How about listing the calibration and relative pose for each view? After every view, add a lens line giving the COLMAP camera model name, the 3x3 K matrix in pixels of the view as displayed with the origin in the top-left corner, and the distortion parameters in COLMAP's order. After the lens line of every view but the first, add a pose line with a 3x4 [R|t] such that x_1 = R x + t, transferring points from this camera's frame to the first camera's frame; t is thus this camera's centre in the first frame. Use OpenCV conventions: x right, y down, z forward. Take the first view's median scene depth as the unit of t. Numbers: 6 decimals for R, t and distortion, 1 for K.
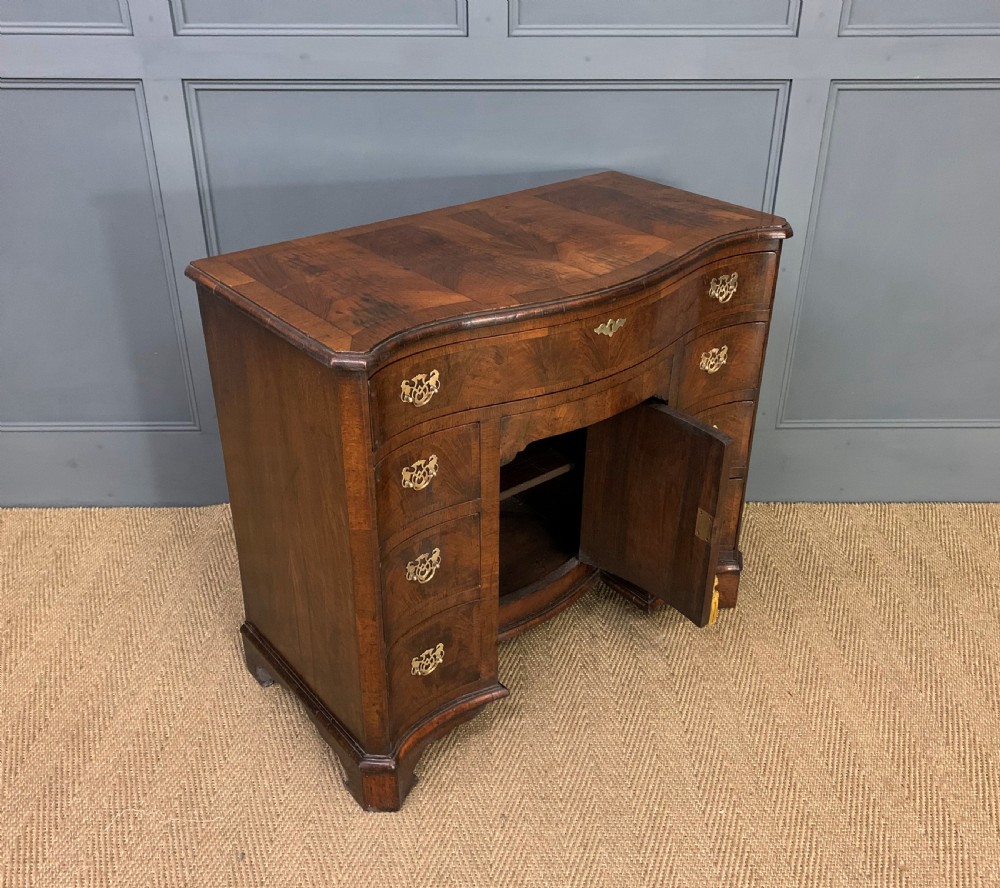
lens RADIAL K [[1009.1, 0, 487.8], [0, 1009.1, 469.6], [0, 0, 1]] dist [0.030704, 0.000000]
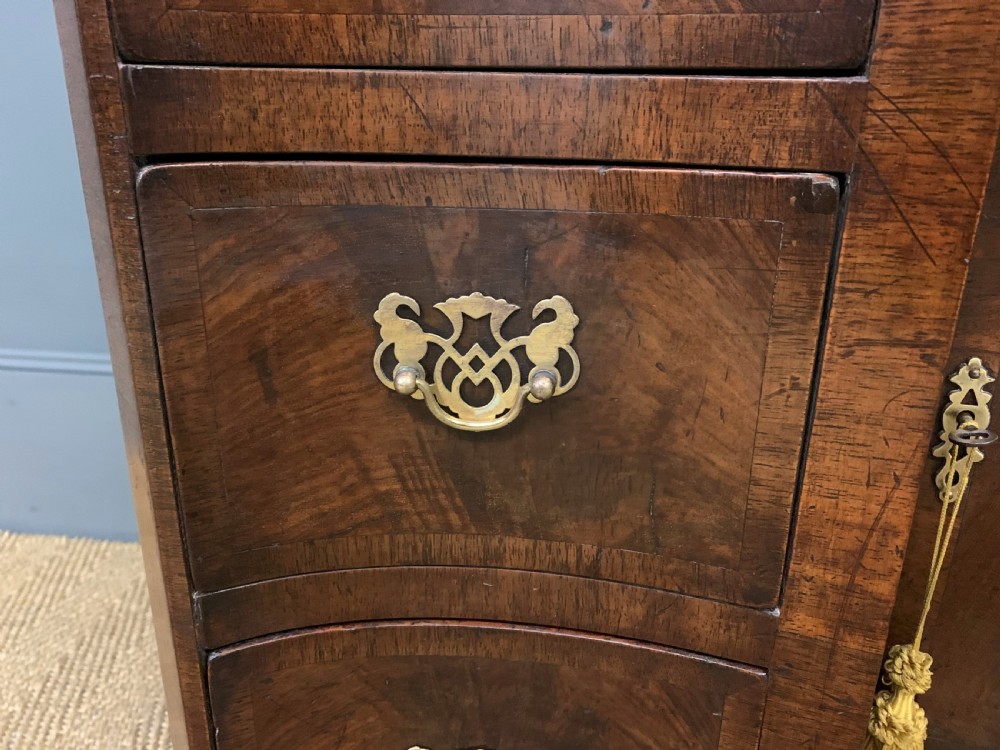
lens RADIAL K [[763.5, 0, 490.7], [0, 763.5, 373.7], [0, 0, 1]] dist [0.051934, -0.035723]
pose [[0.692338, 0.254035, -0.675377, 0.044824], [-0.370932, 0.928138, -0.031139, 0.094287], [0.618933, 0.272078, 0.736815, 0.809833]]
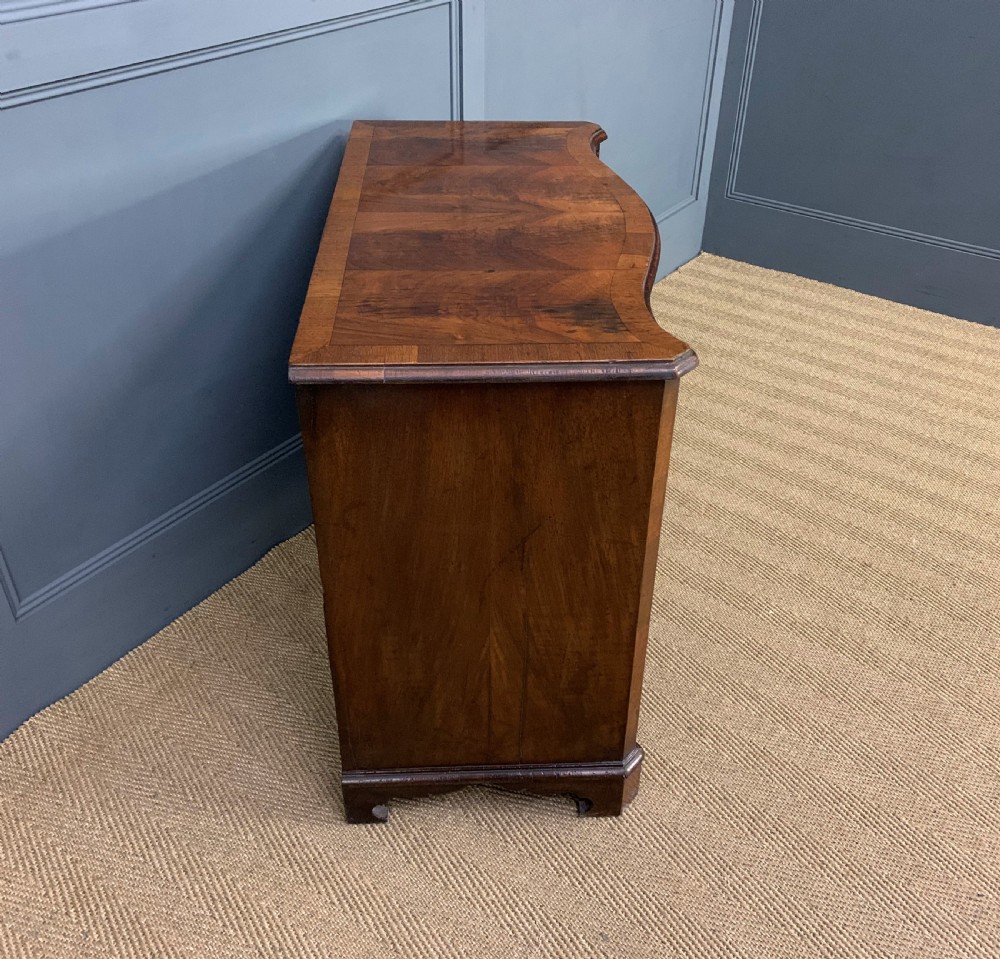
lens RADIAL K [[979.4, 0, 501.7], [0, 979.4, 485.6], [0, 0, 1]] dist [0.034205, 0.000000]
pose [[0.587875, -0.471999, 0.656978, -0.645716], [0.398142, 0.875780, 0.272932, -0.238748], [-0.704192, 0.101121, 0.702772, 0.386823]]
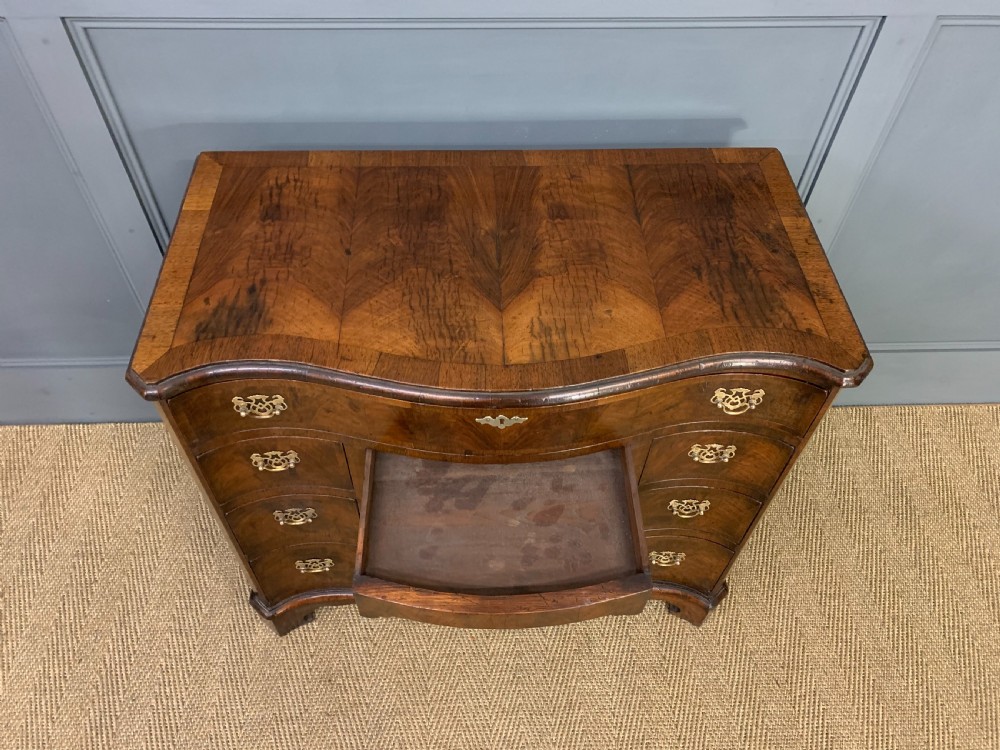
lens RADIAL K [[763.5, 0, 485.8], [0, 763.5, 363.6], [0, 0, 1]] dist [0.051934, -0.035723]
pose [[0.803608, 0.470118, -0.364971, 0.287515], [-0.314510, 0.856057, 0.410183, -0.394094], [0.505270, -0.214839, 0.835790, 0.426367]]
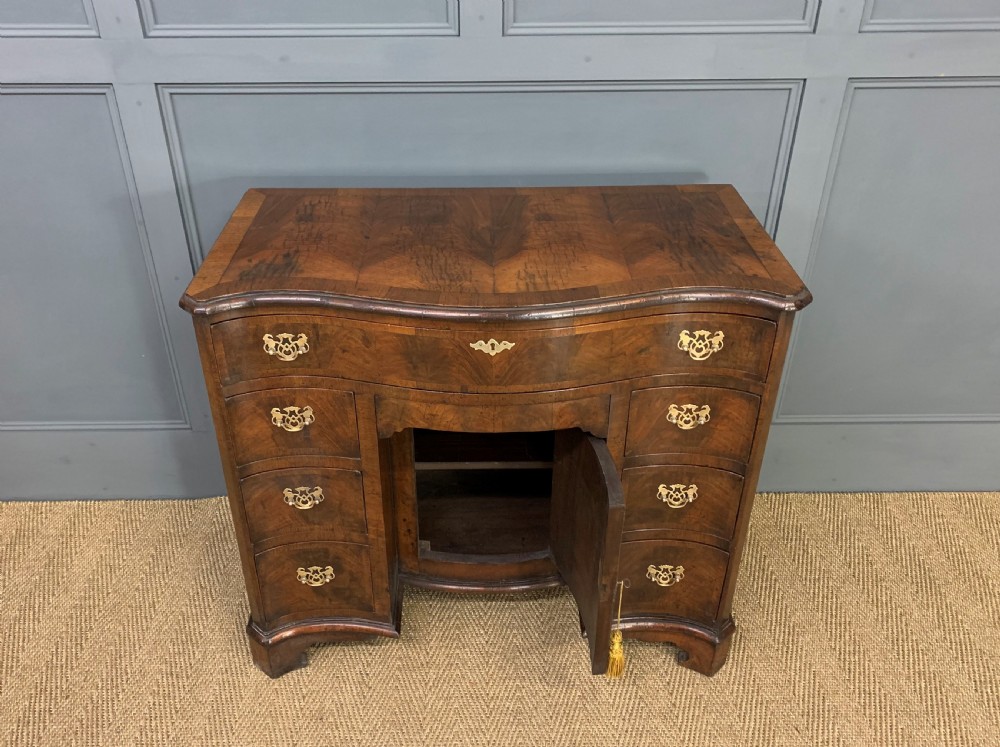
lens RADIAL K [[842.9, 0, 469.7], [0, 842.9, 376.1], [0, 0, 1]] dist [0.084675, -0.081739]
pose [[0.783829, 0.330274, -0.525862, 0.486208], [-0.308930, 0.941998, 0.131155, -0.192492], [0.538678, 0.059651, 0.840397, 0.276576]]
